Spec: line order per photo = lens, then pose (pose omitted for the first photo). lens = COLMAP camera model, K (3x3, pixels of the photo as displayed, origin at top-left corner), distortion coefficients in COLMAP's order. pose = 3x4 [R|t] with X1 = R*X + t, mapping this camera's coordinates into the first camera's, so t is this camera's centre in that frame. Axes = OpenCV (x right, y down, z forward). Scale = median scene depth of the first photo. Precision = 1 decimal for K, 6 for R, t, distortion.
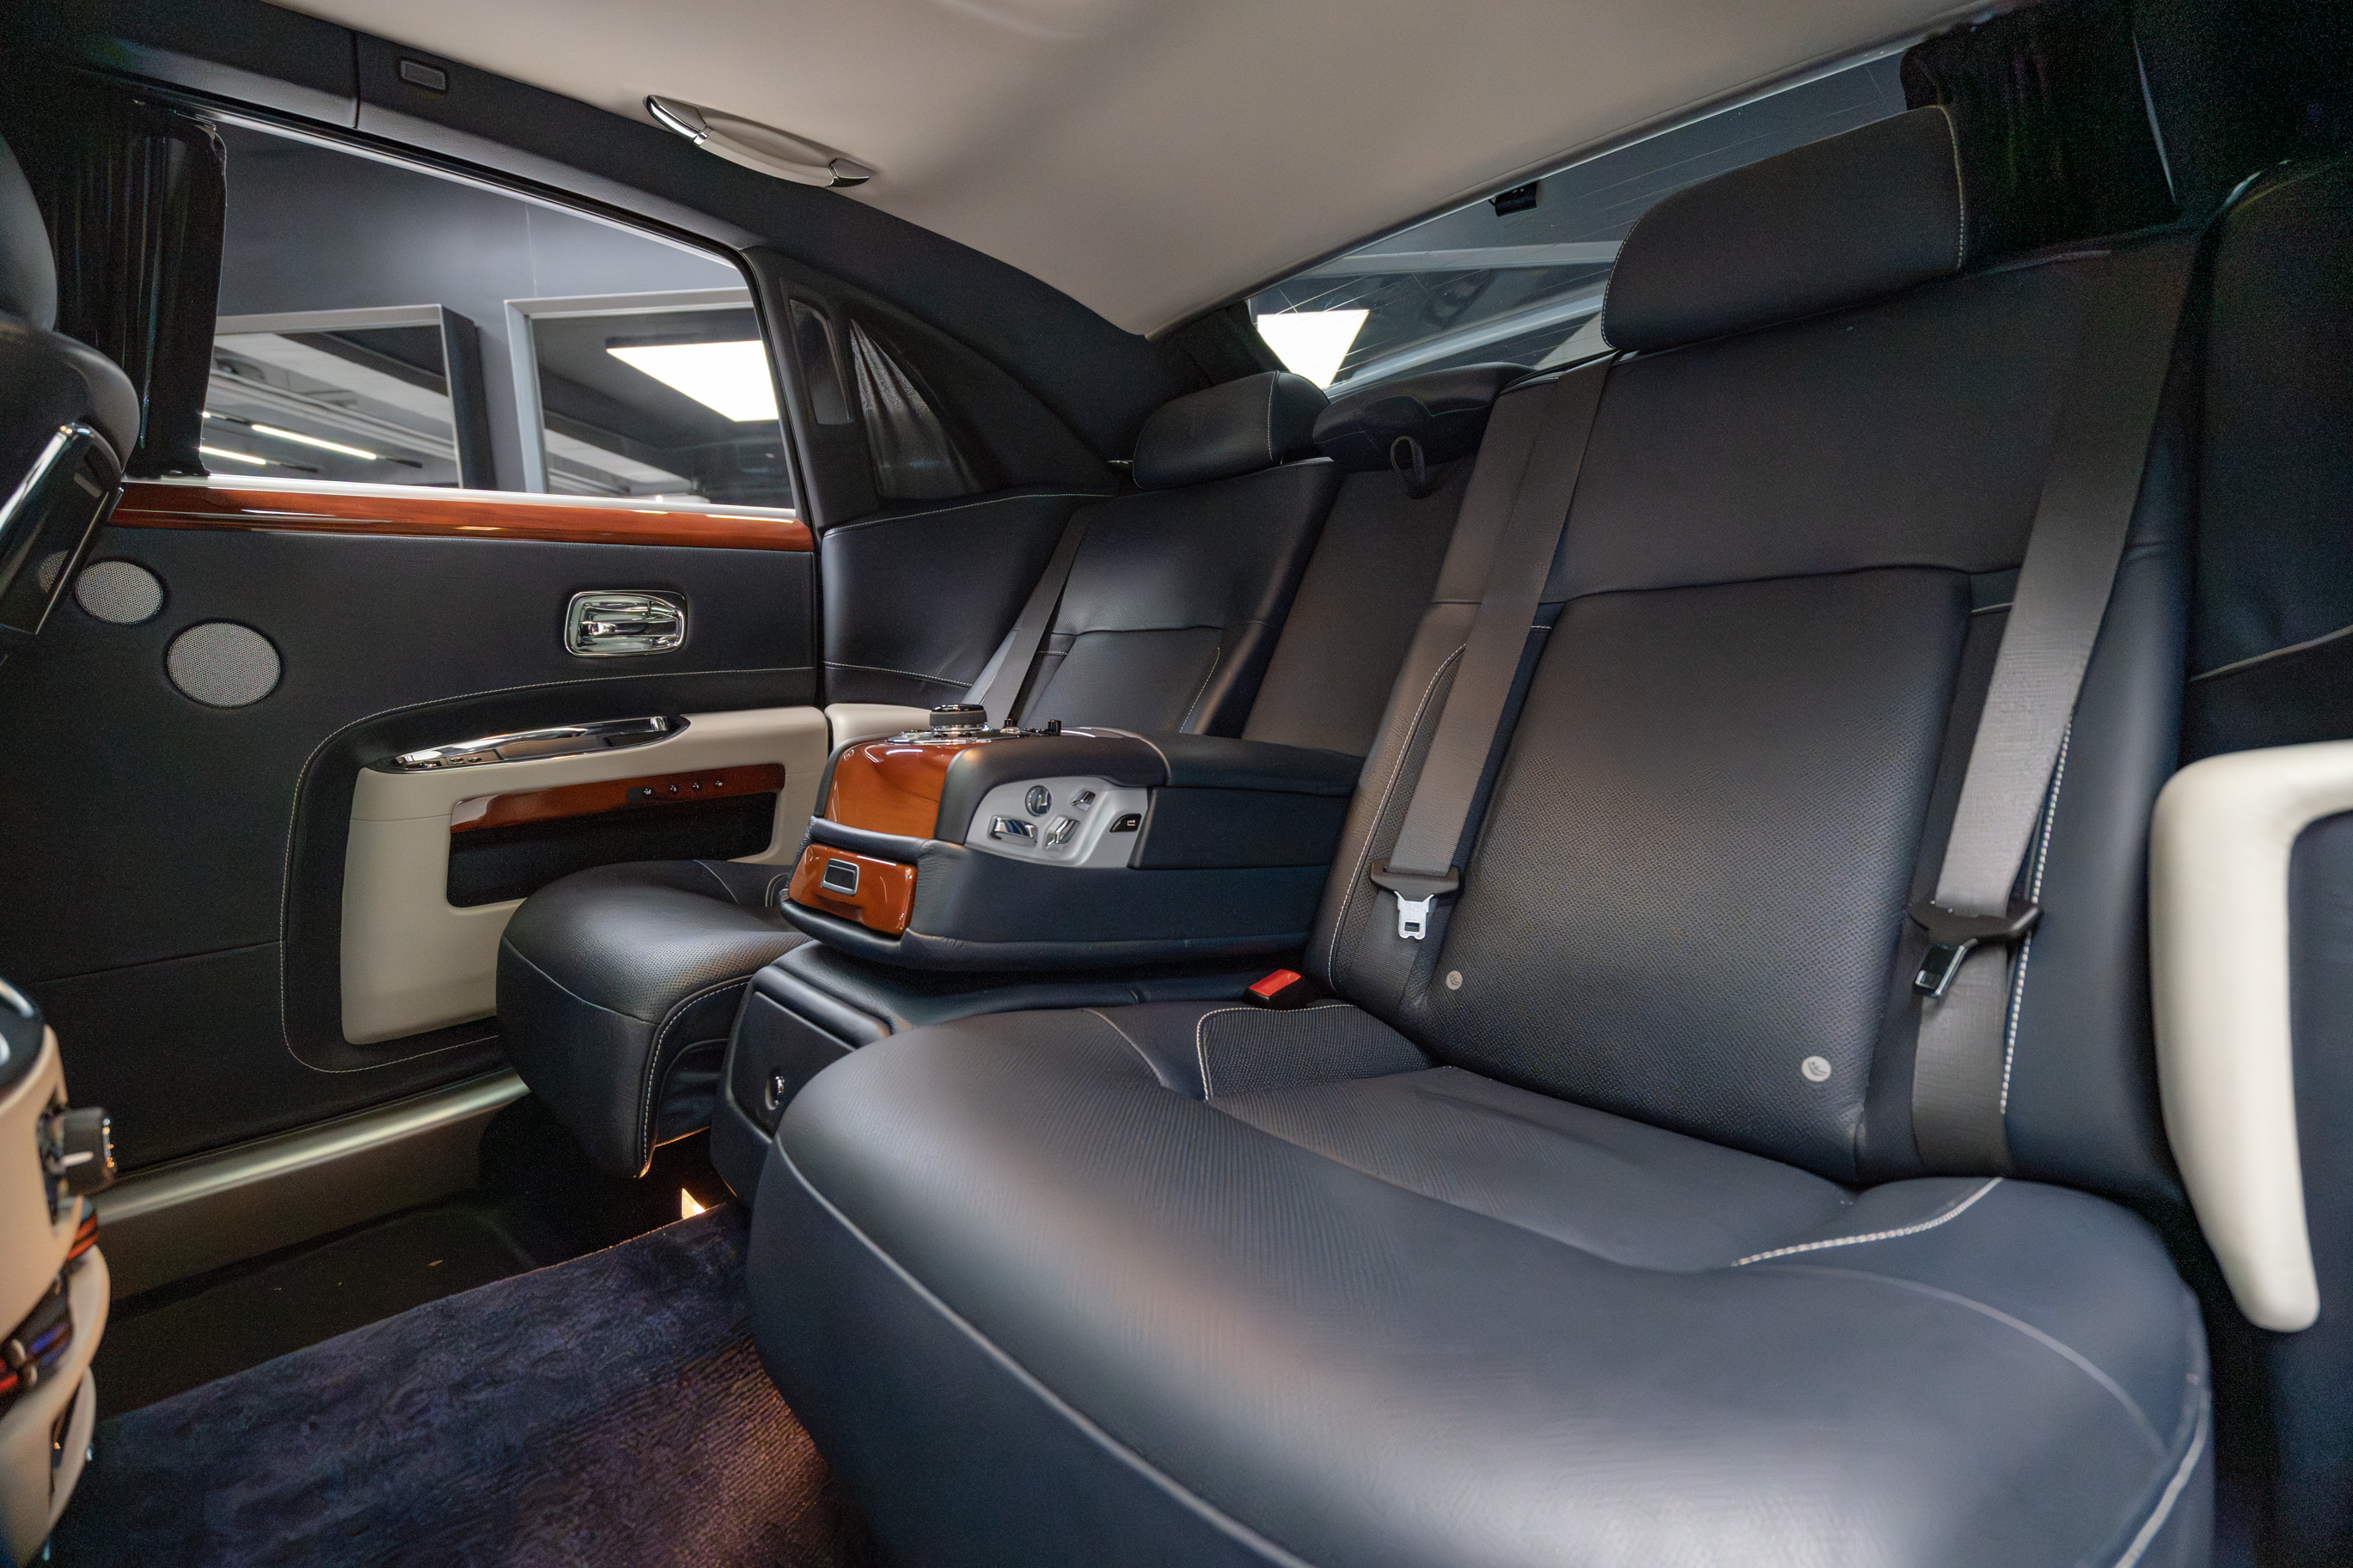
lens RADIAL K [[1033.6, 0, 1167.1], [0, 1033.6, 786.1], [0, 0, 1]] dist [-0.003549, 0.000187]
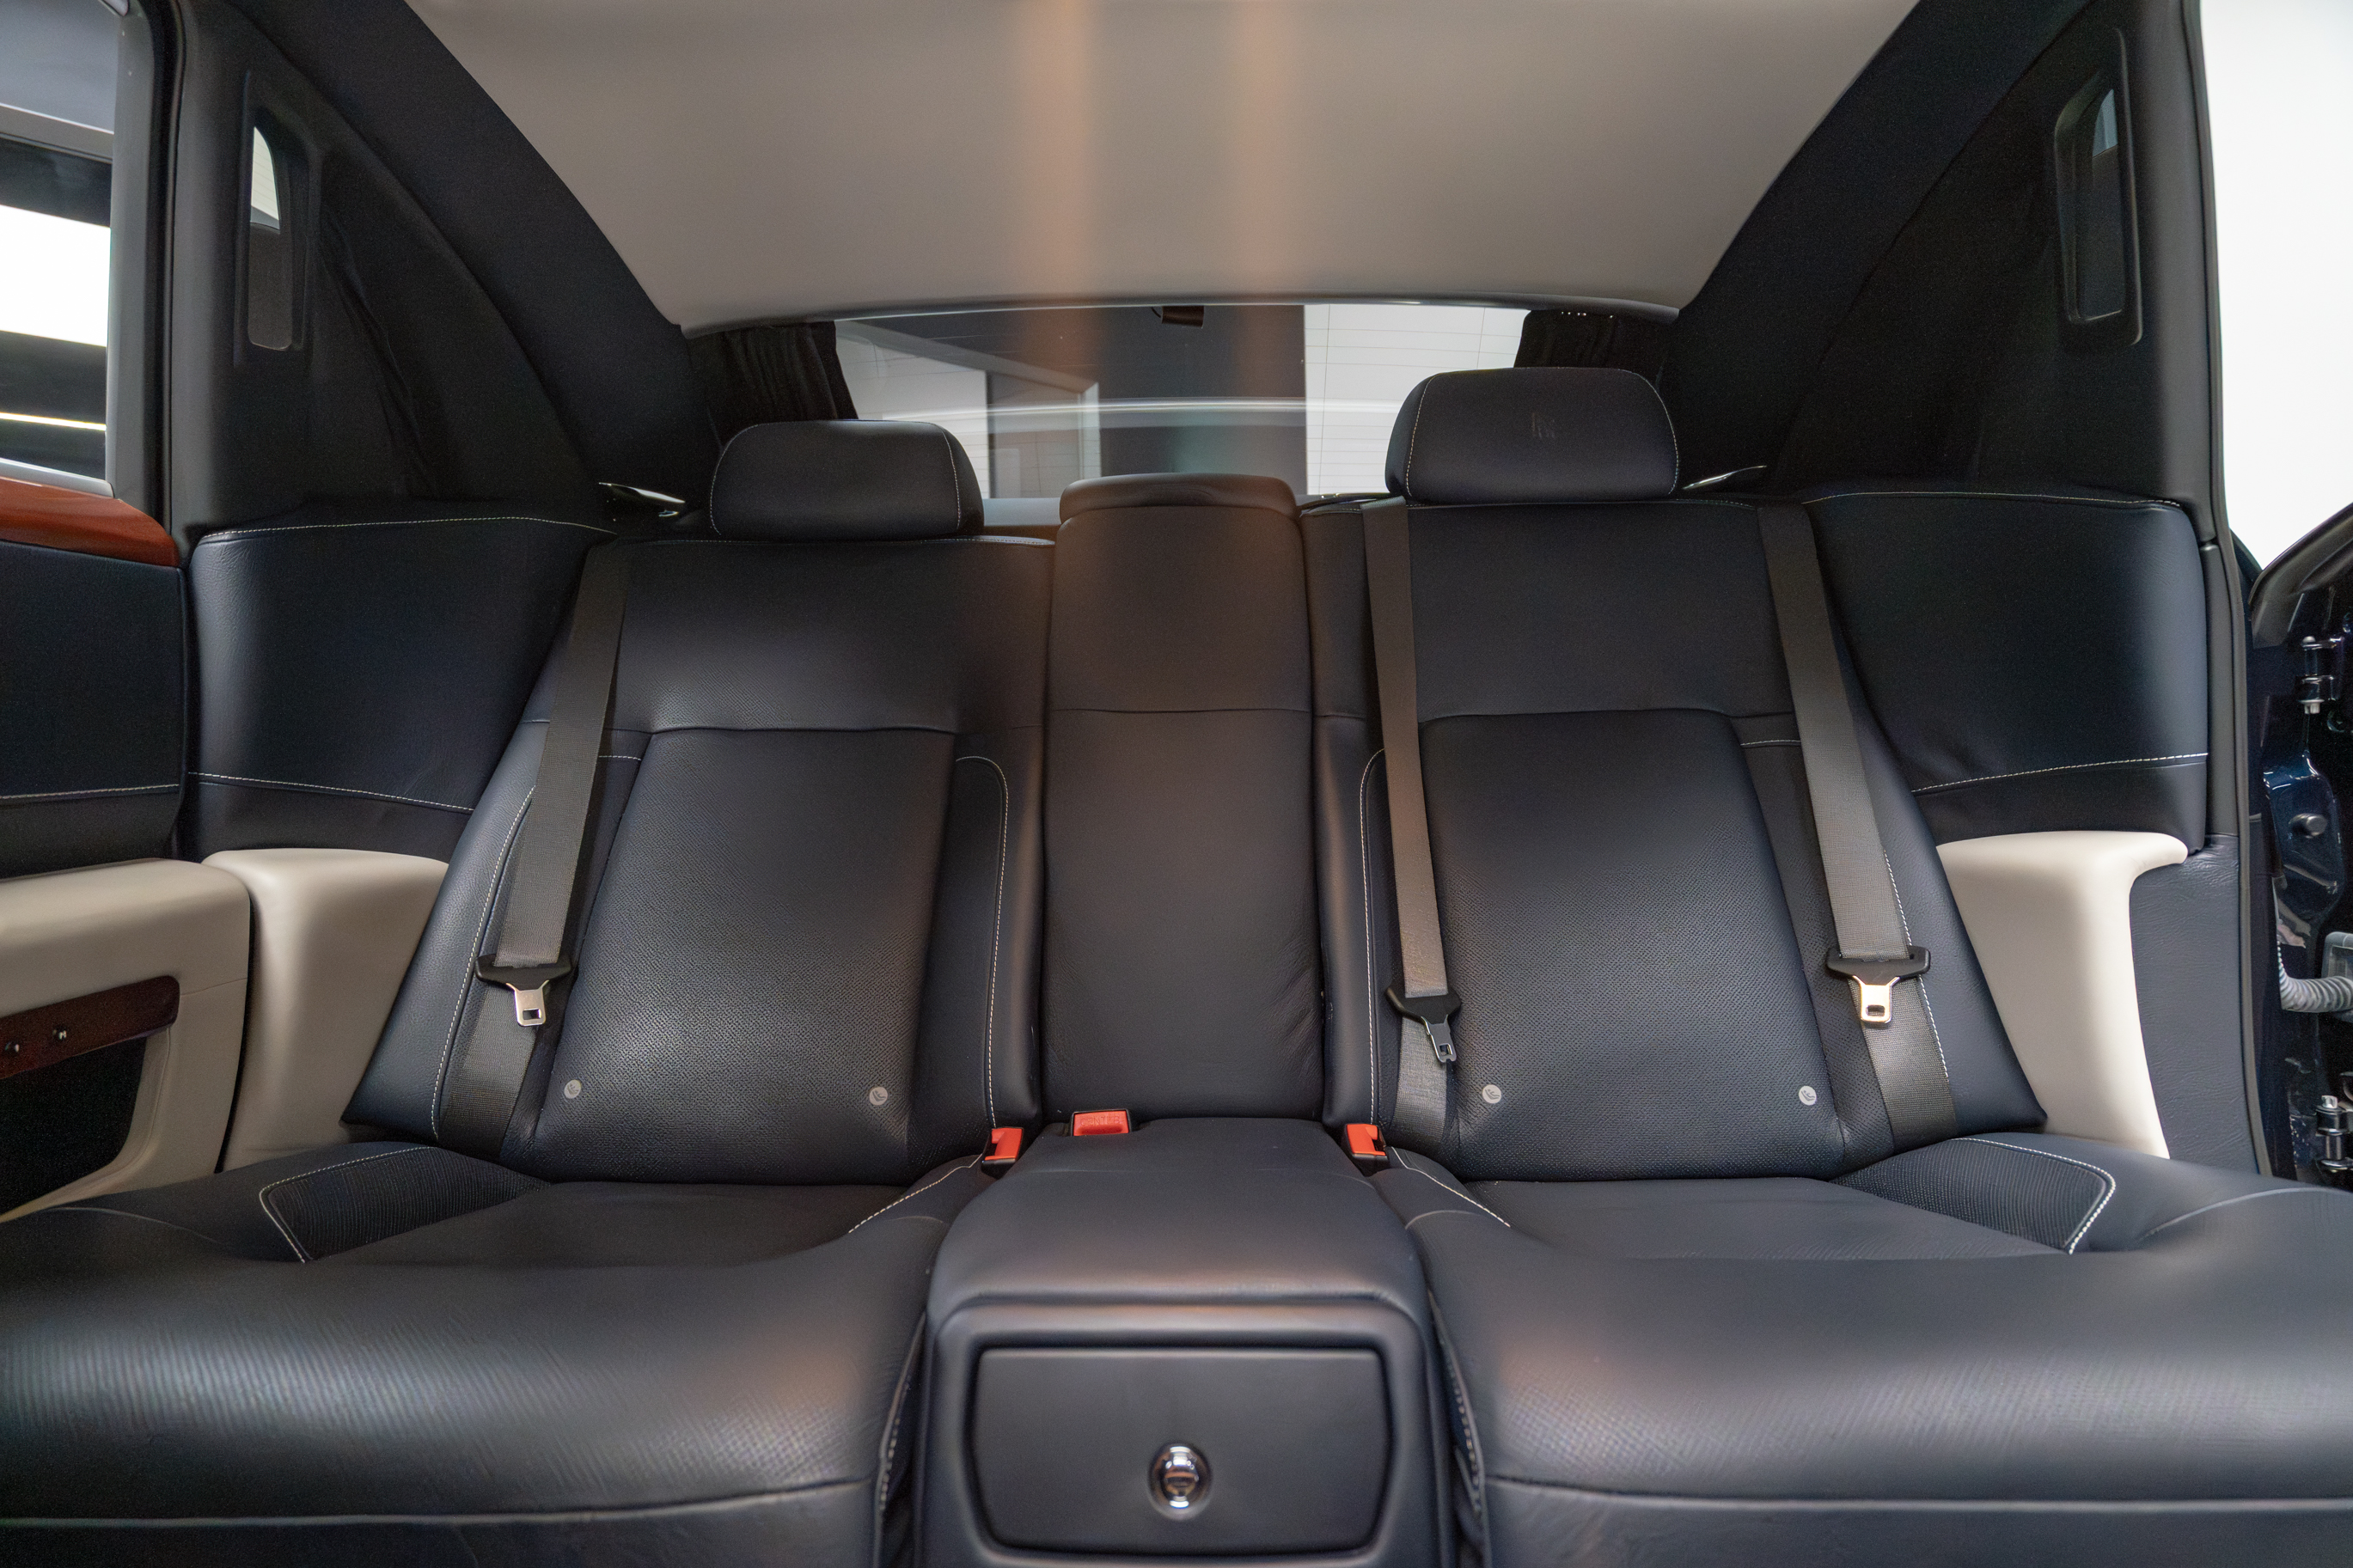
lens RADIAL K [[1243.6, 0, 1187.0], [0, 1243.6, 787.3], [0, 0, 1]] dist [0.007603, 0.003036]
pose [[0.679239, -0.006088, 0.733892, -0.698990], [0.085077, 0.993877, -0.070497, -0.039741], [-0.728970, 0.110321, 0.675598, 0.311954]]
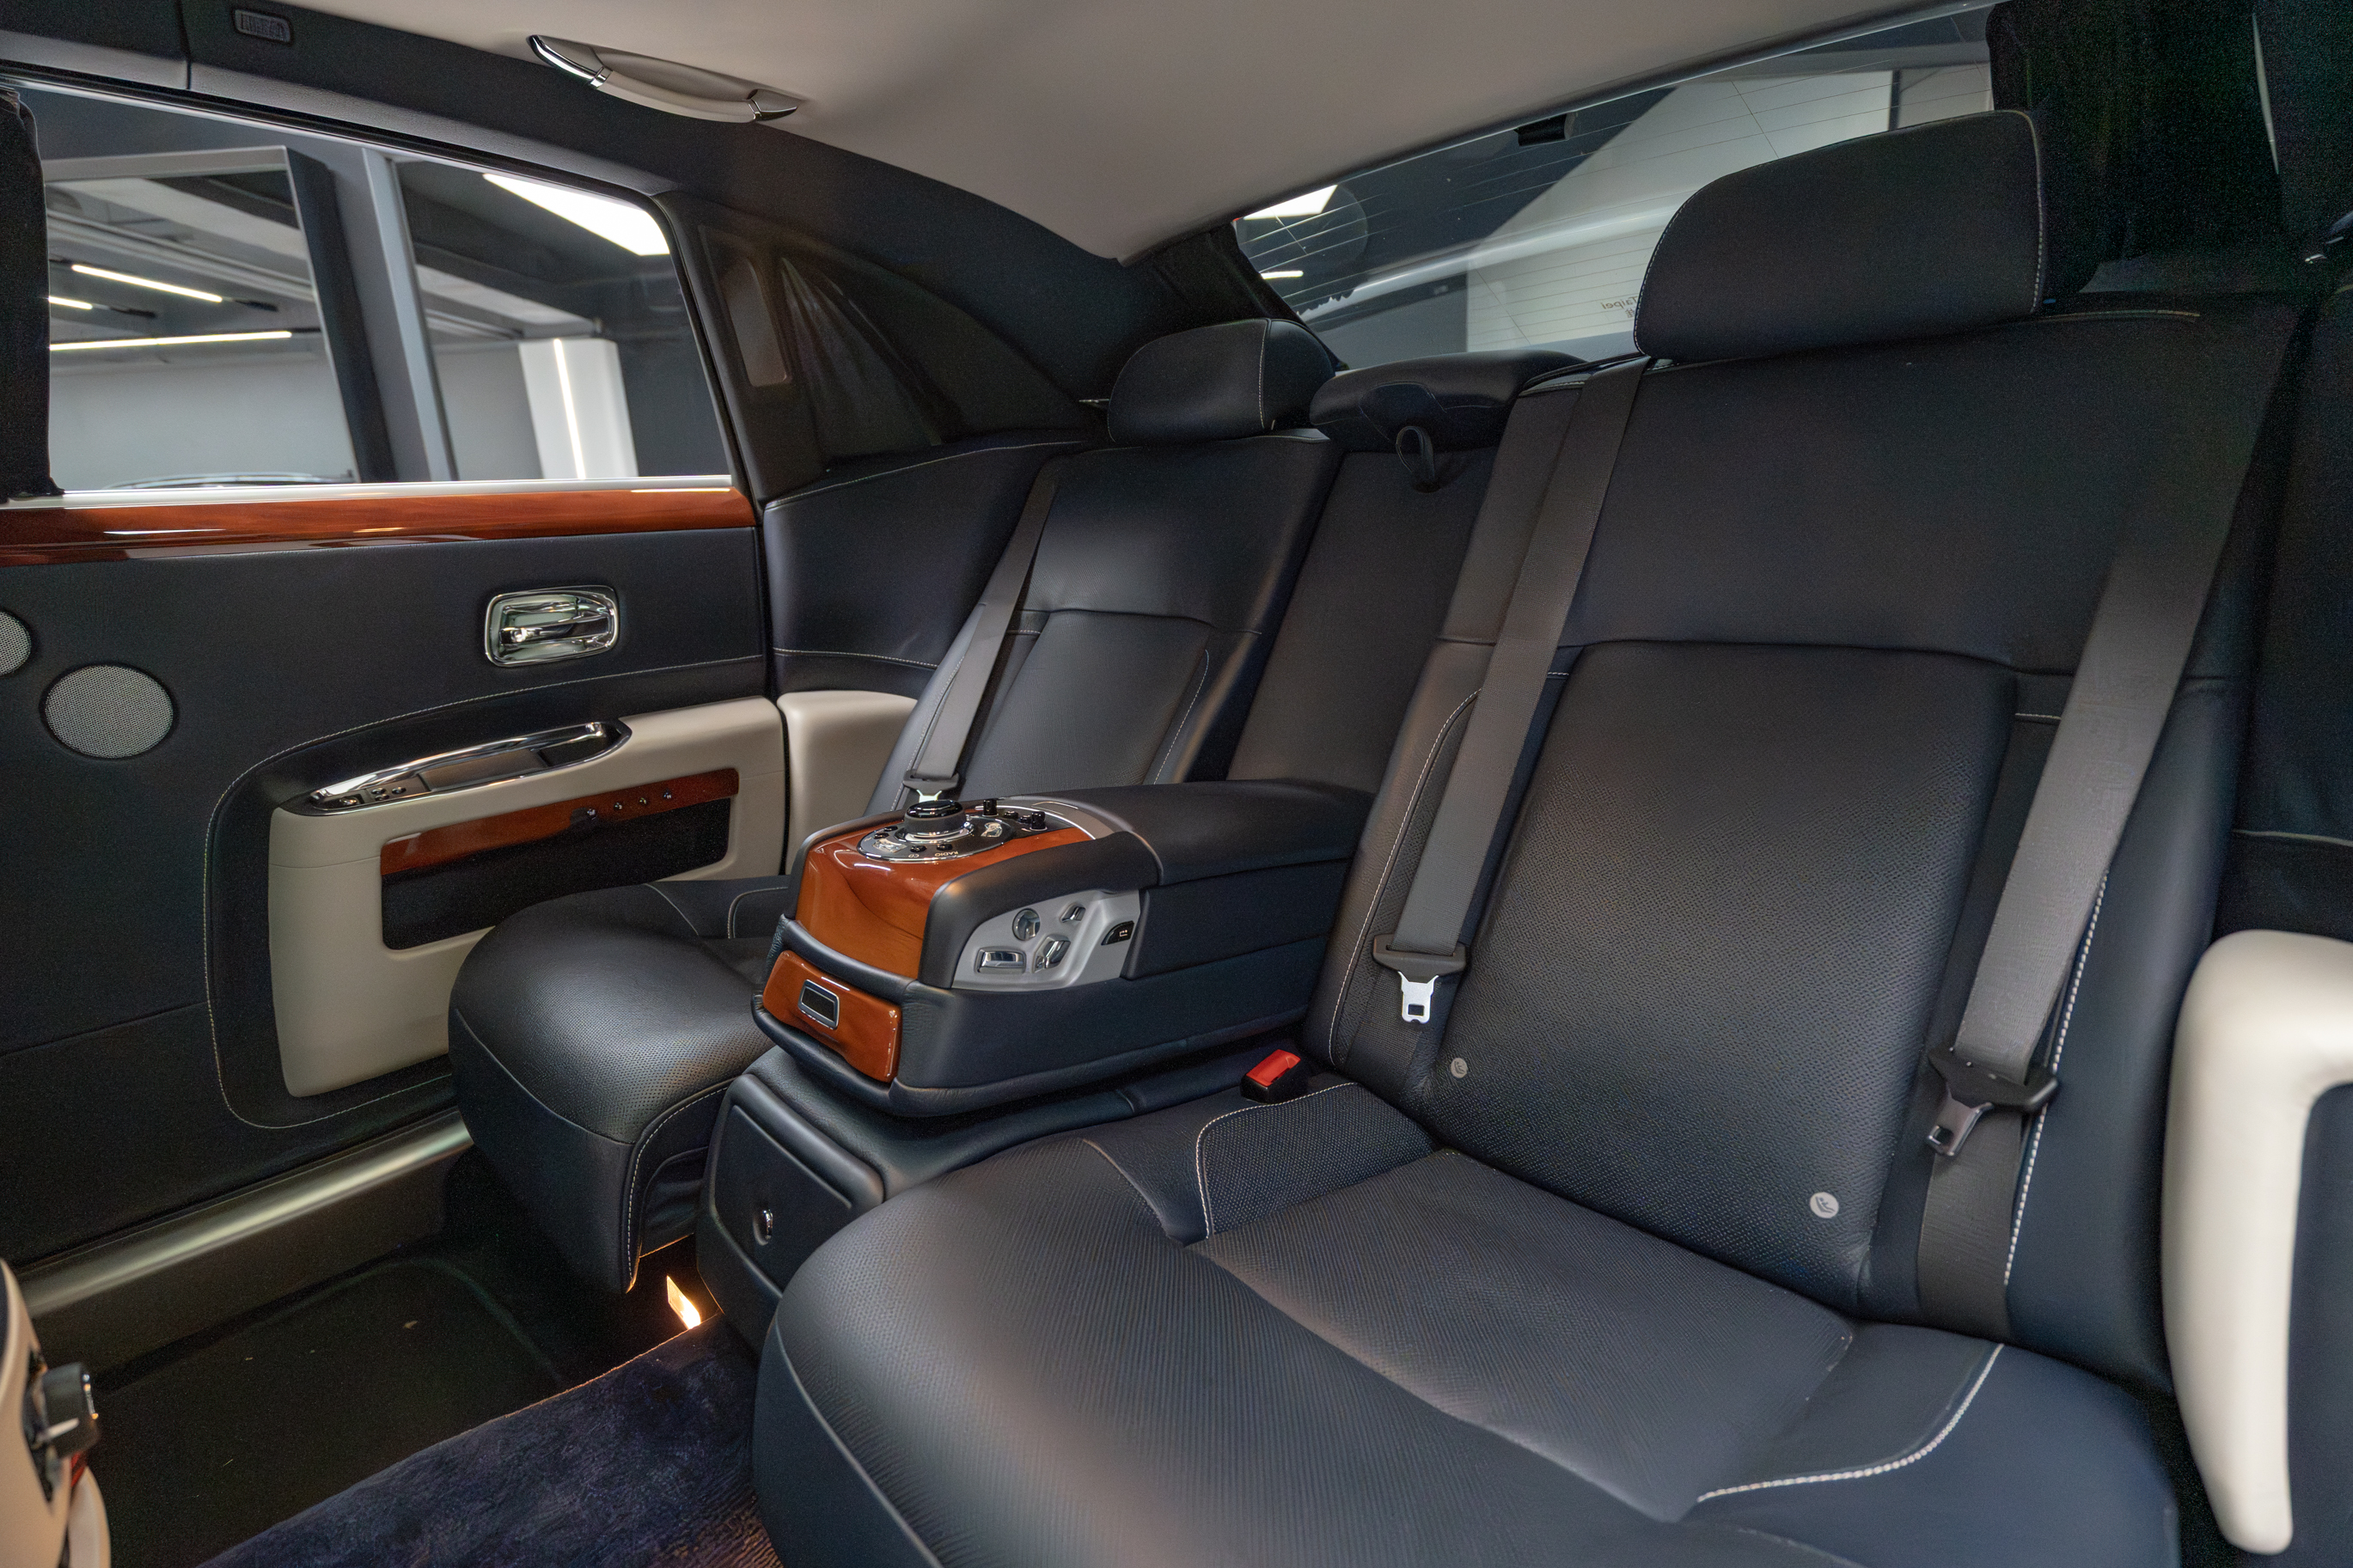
lens RADIAL K [[1122.4, 0, 1166.1], [0, 1122.4, 782.5], [0, 0, 1]] dist [0.002634, 0.000063]
pose [[0.999670, -0.017733, 0.018573, -0.009630], [0.015395, 0.992744, 0.119257, -0.176082], [-0.020553, -0.118932, 0.992690, -0.005772]]
